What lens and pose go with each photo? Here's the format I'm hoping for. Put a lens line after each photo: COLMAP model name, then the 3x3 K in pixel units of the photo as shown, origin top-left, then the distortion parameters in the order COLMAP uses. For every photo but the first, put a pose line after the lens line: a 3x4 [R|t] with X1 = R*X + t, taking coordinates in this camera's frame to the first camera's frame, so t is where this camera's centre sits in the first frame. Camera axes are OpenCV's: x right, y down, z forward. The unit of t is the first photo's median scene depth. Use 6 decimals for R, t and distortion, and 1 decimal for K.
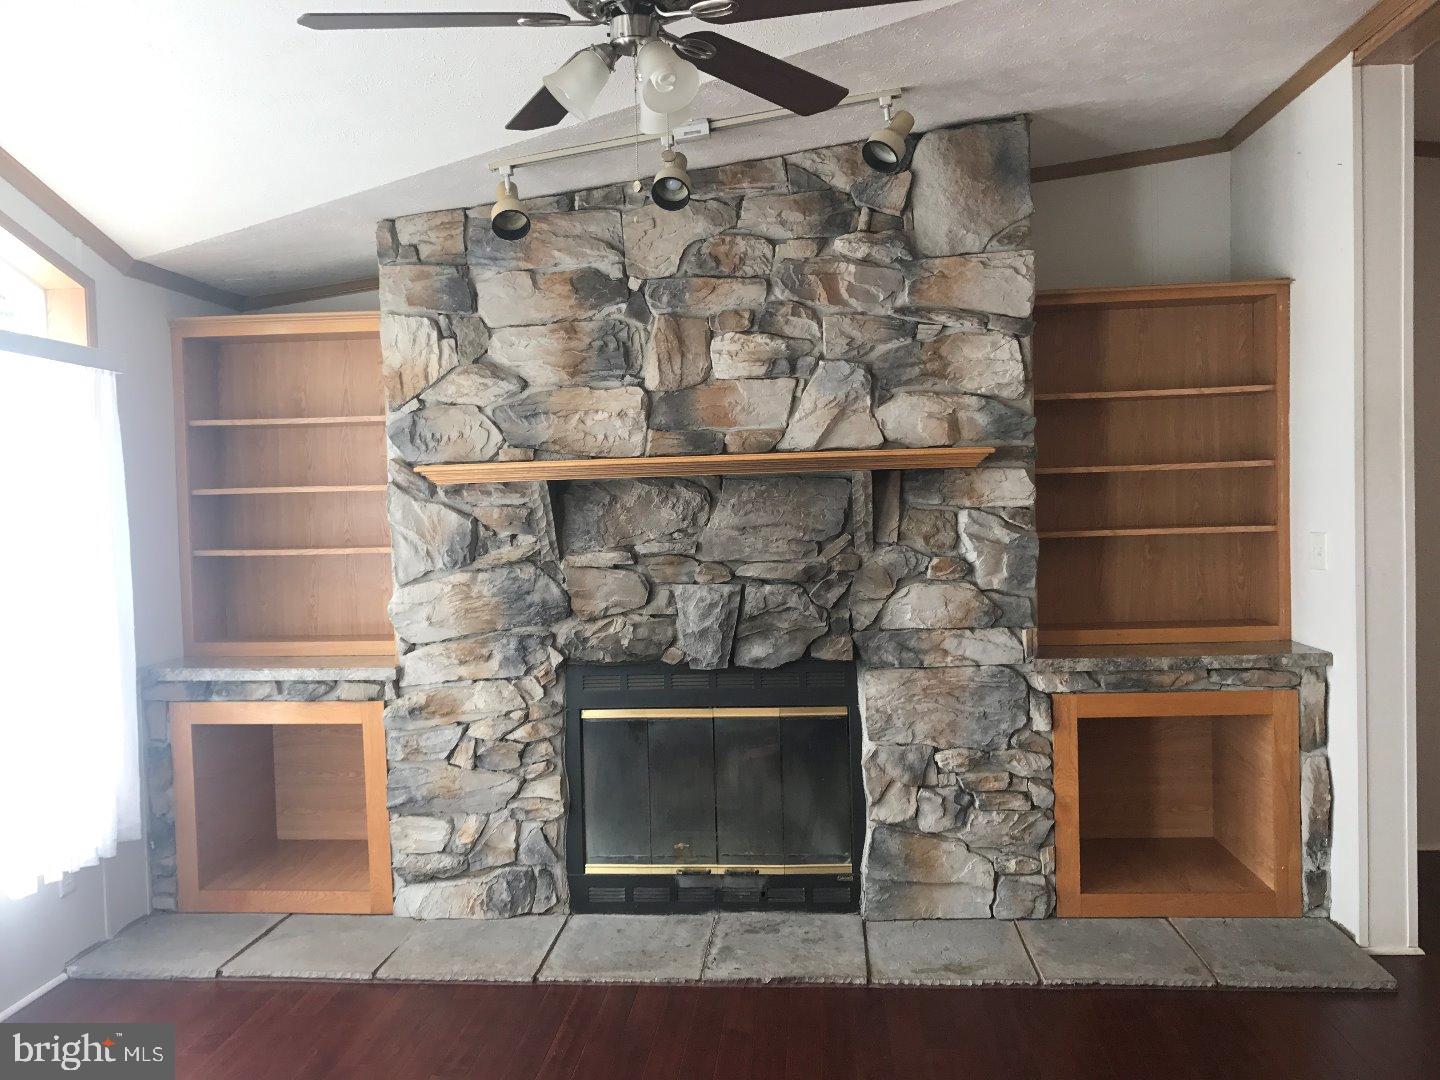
lens RADIAL K [[1186.3, 0, 716.8], [0, 1186.3, 536.2], [0, 0, 1]] dist [0.062732, -0.008478]
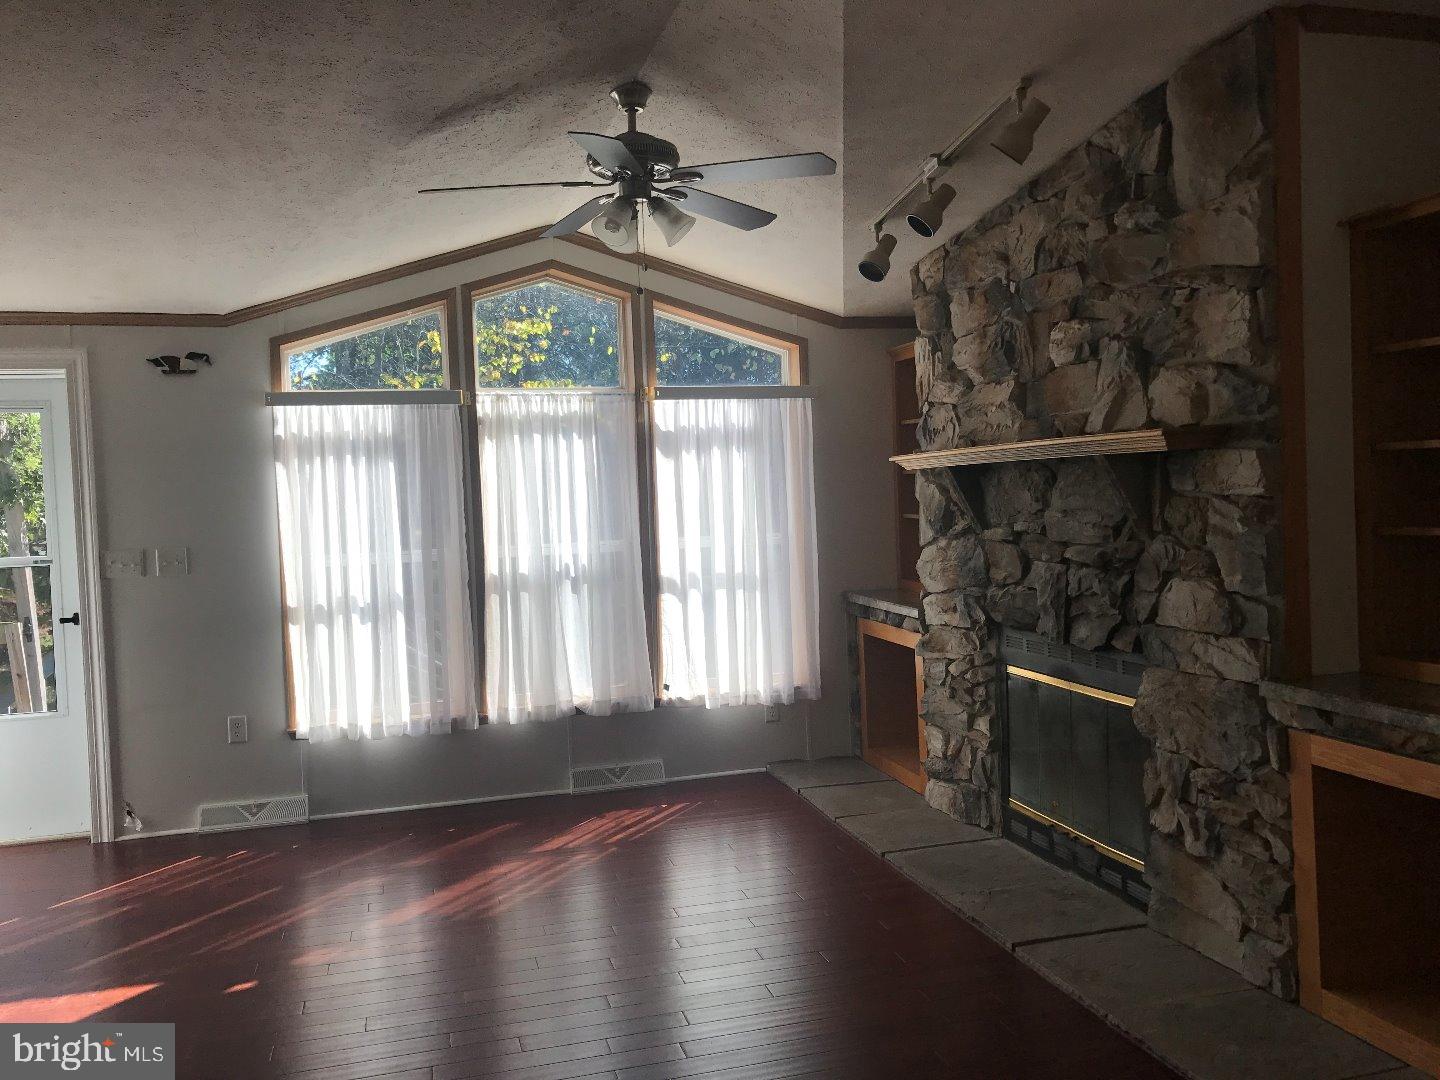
lens RADIAL K [[1186.3, 0, 721.5], [0, 1186.3, 539.7], [0, 0, 1]] dist [0.062732, -0.008478]
pose [[0.353870, 0.053887, -0.933741, 0.894271], [-0.006712, 0.998459, 0.055079, -0.037203], [0.935271, -0.013224, 0.353687, 0.352871]]
